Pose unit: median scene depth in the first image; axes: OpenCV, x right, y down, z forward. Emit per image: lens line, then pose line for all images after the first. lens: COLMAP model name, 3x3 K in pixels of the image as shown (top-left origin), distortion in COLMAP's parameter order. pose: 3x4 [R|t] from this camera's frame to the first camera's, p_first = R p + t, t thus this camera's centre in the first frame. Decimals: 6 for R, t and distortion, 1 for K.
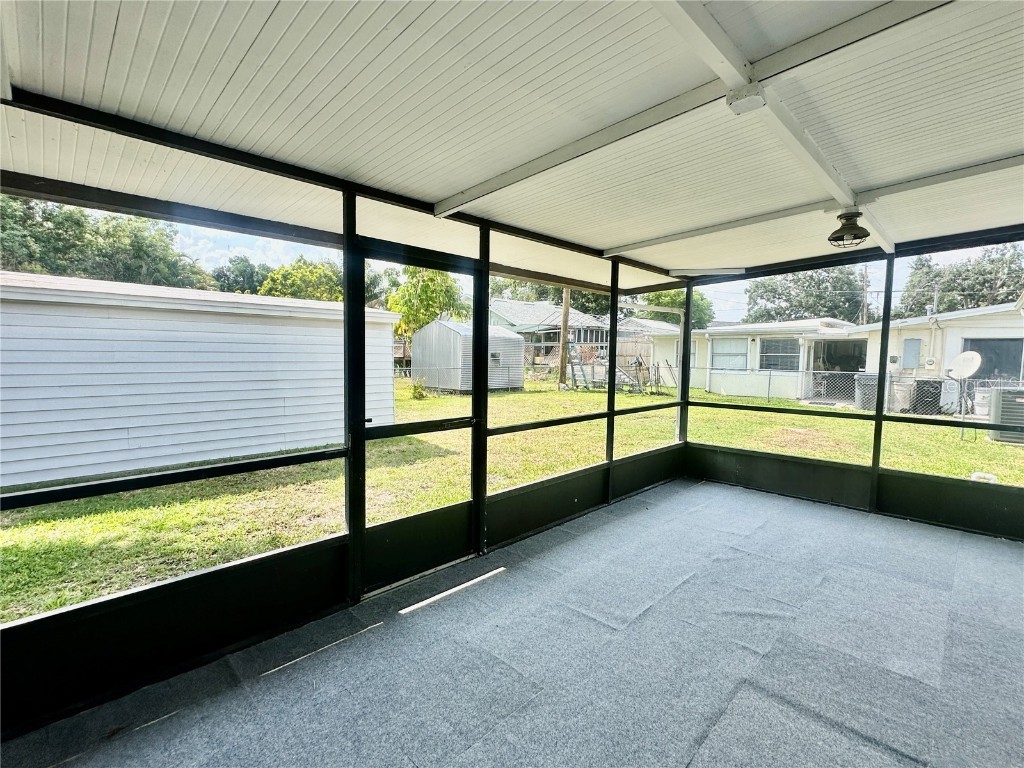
lens RADIAL K [[469.2, 0, 512.2], [0, 469.2, 385.8], [0, 0, 1]] dist [-0.003928, -0.000092]
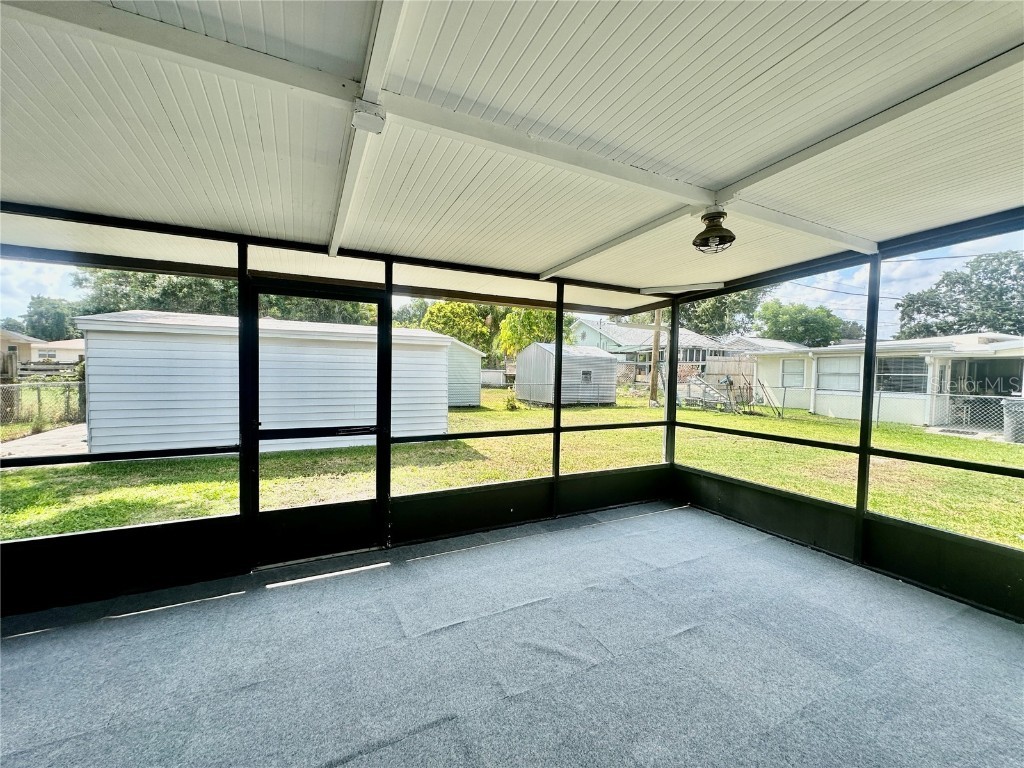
lens RADIAL K [[411.9, 0, 511.6], [0, 411.9, 383.2], [0, 0, 1]] dist [-0.002090, -0.000454]
pose [[0.951460, 0.014942, -0.307409, 0.360582], [-0.027261, 0.998986, -0.035820, -0.006856], [0.306563, 0.042461, 0.950903, 0.093518]]
